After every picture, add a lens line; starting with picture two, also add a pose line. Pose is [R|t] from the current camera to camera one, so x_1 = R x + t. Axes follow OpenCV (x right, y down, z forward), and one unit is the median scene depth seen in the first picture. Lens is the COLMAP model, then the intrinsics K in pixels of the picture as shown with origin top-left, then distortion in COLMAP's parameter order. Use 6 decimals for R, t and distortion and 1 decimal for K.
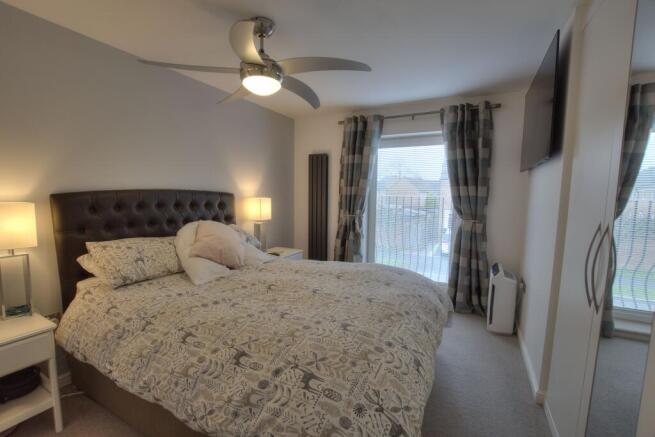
lens RADIAL K [[286.0, 0, 323.6], [0, 286.0, 224.5], [0, 0, 1]] dist [-0.030433, 0.000971]
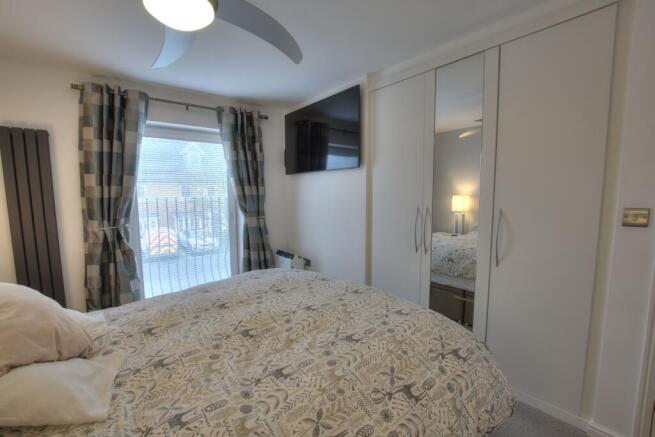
lens RADIAL K [[286.0, 0, 323.6], [0, 286.0, 224.5], [0, 0, 1]] dist [-0.030433, 0.000971]
pose [[0.398605, -0.111420, 0.910329, -0.384473], [0.111343, 0.991130, 0.072556, -0.036555], [-0.910339, 0.072437, 0.407475, 0.304378]]
